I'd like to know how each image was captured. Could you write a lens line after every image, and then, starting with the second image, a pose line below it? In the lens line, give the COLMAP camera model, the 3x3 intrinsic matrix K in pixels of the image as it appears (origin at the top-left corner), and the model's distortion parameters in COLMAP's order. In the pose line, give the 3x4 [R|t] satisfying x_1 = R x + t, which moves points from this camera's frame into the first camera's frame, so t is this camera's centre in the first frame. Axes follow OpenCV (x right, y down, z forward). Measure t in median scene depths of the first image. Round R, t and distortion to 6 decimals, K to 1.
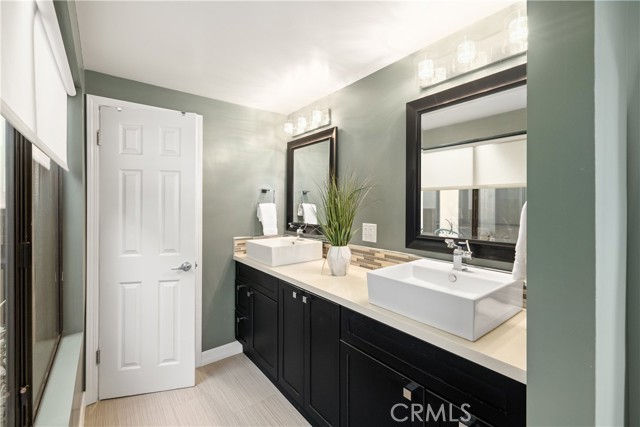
lens RADIAL K [[271.4, 0, 320.1], [0, 271.4, 208.4], [0, 0, 1]] dist [-0.000891, 0.000038]
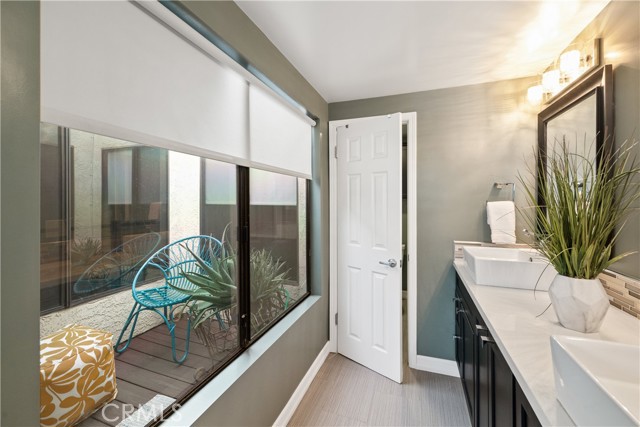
lens RADIAL K [[271.4, 0, 324.1], [0, 271.4, 204.6], [0, 0, 1]] dist [-0.000891, 0.000038]
pose [[0.540803, 0.006474, -0.841124, 0.212874], [-0.011764, 0.999931, 0.000133, -0.004756], [0.841067, 0.009823, 0.540842, 0.201346]]
